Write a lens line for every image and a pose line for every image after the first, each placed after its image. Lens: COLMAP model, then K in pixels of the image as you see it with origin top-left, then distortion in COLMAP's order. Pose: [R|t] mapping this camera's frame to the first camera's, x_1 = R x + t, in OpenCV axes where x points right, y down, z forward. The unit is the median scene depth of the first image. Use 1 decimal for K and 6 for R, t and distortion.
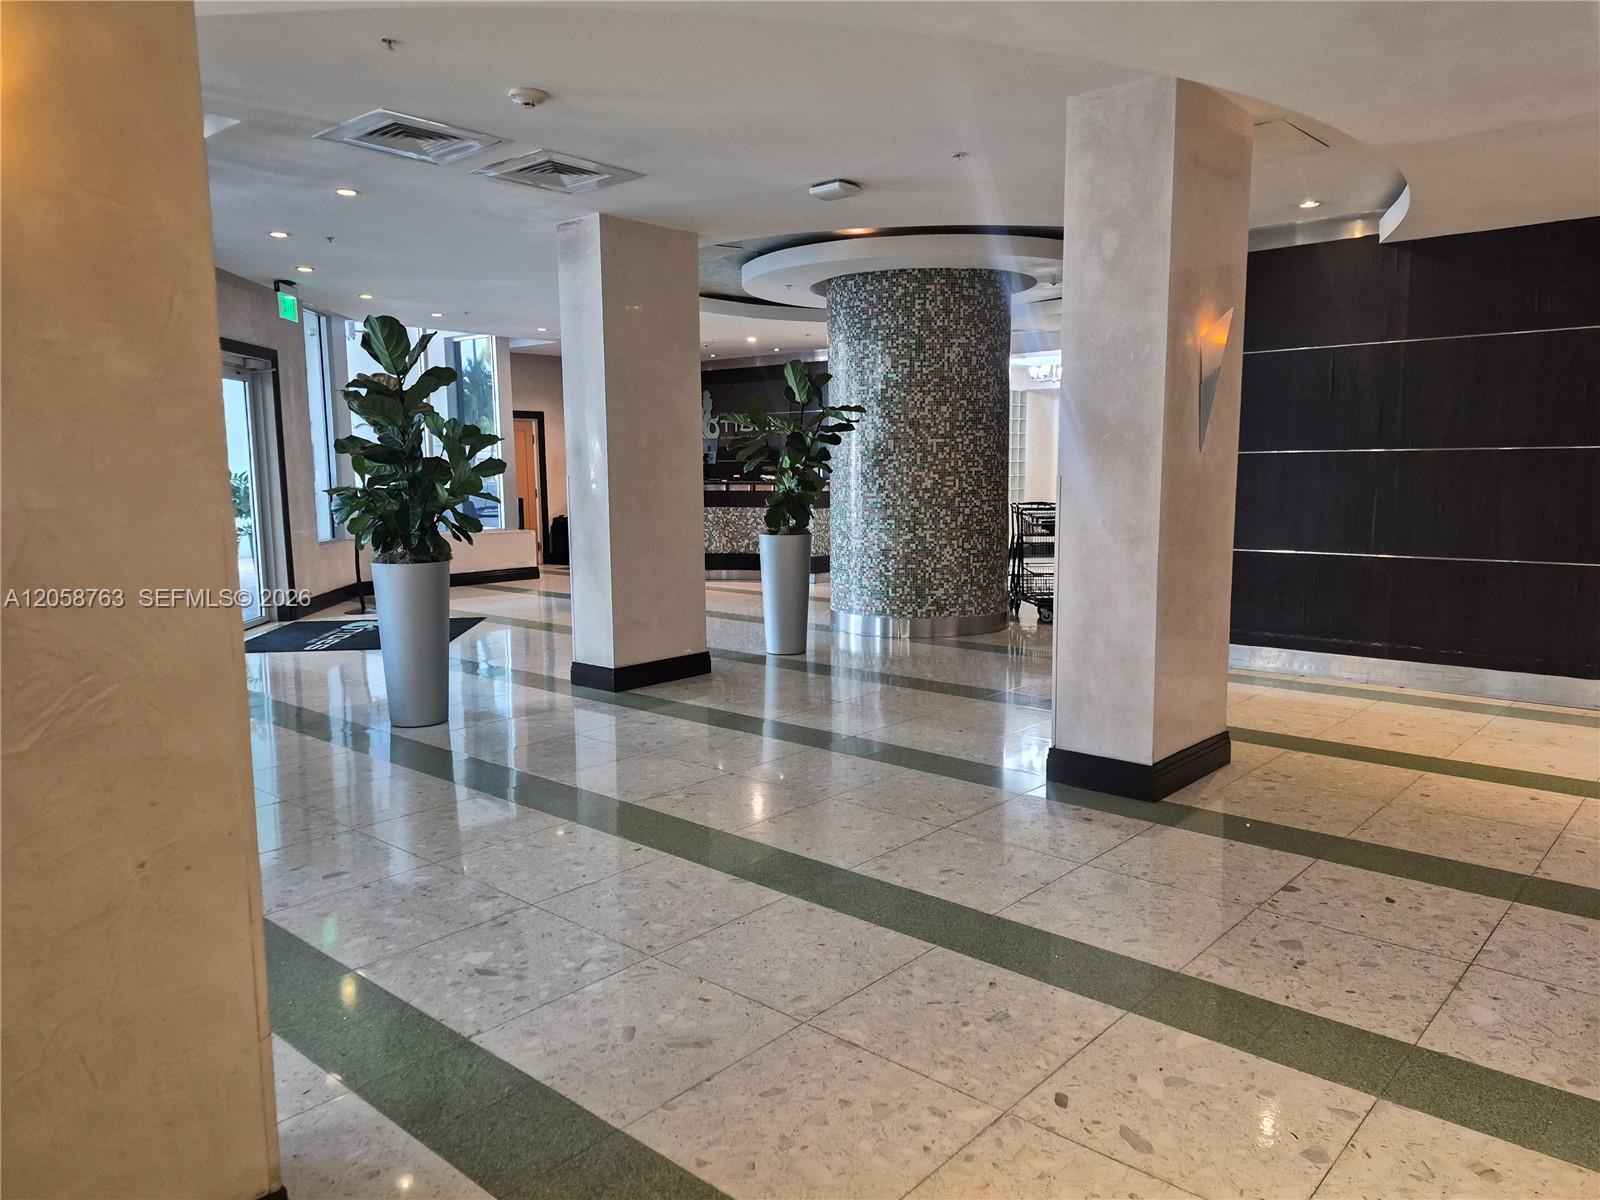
lens RADIAL K [[1110.1, 0, 798.2], [0, 1110.1, 602.6], [0, 0, 1]] dist [0.056000, -0.047640]
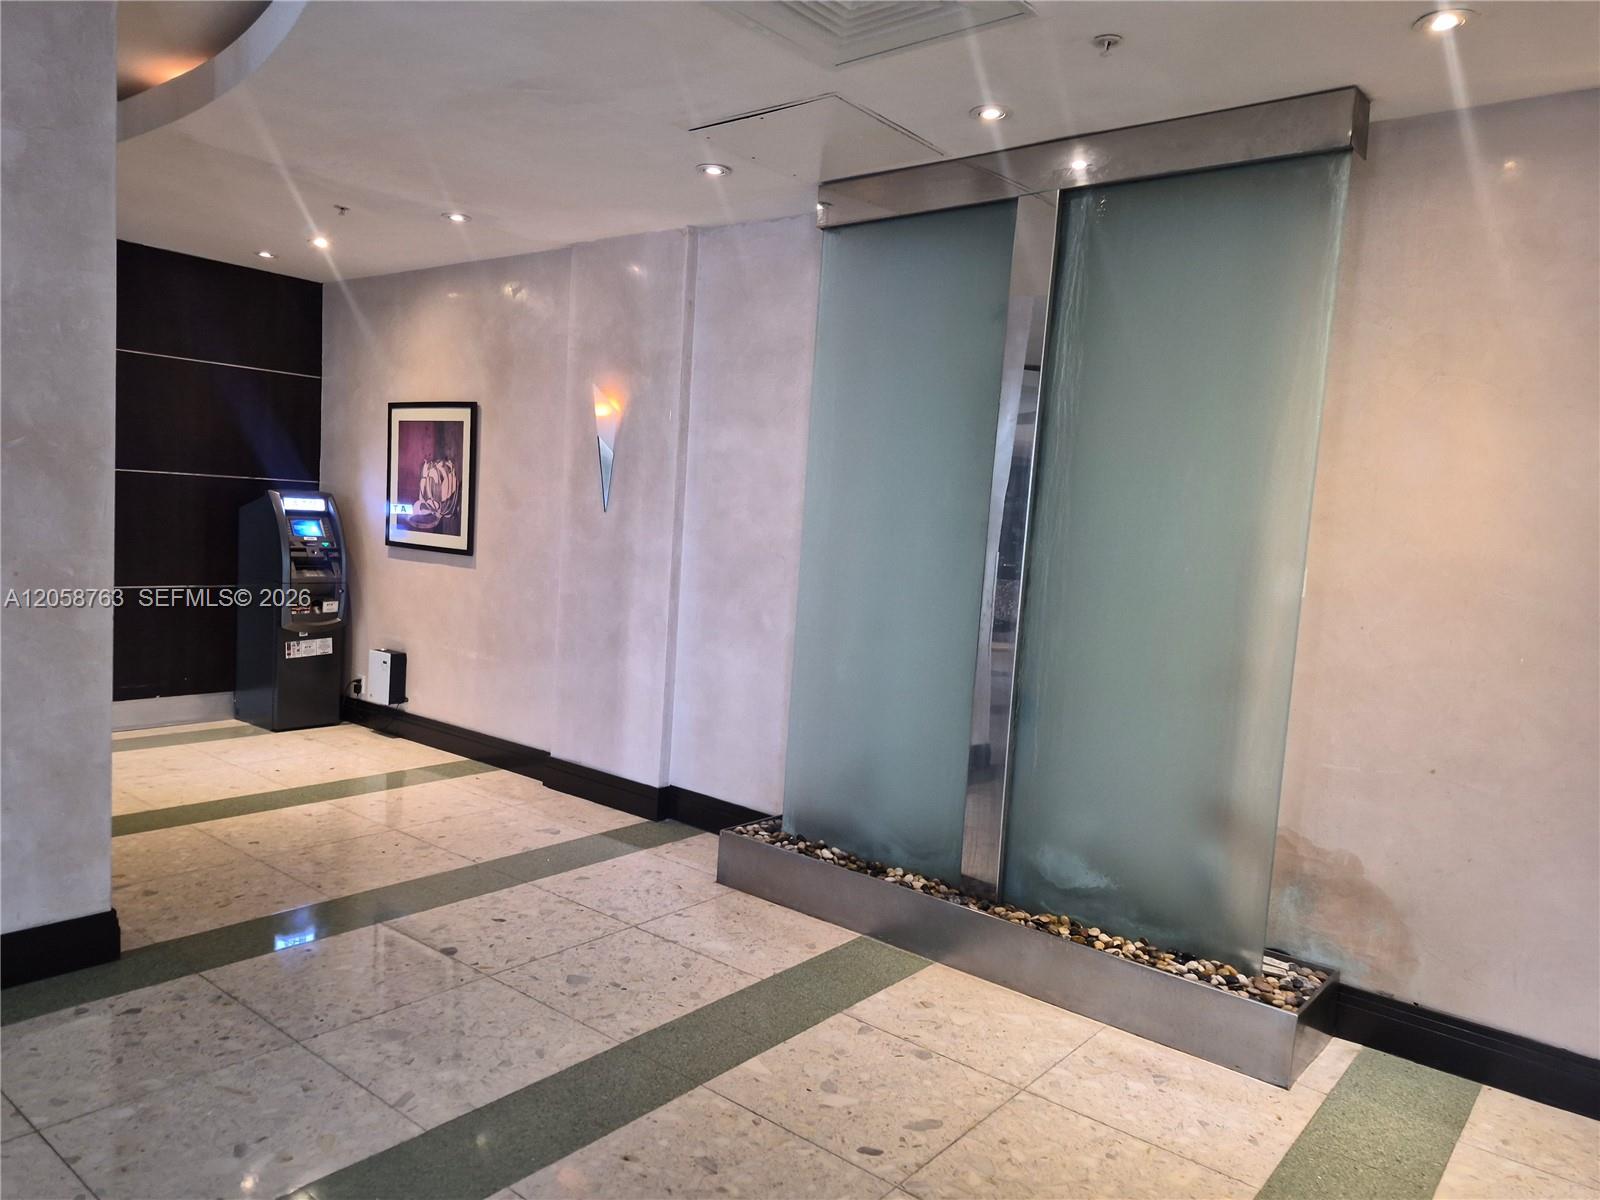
lens RADIAL K [[1110.1, 0, 795.3], [0, 1110.1, 604.0], [0, 0, 1]] dist [0.056000, -0.047640]
pose [[-0.043920, -0.077149, 0.996052, -0.556628], [0.065358, 0.994656, 0.079923, -0.107020], [-0.996895, 0.068610, -0.038643, 0.795649]]
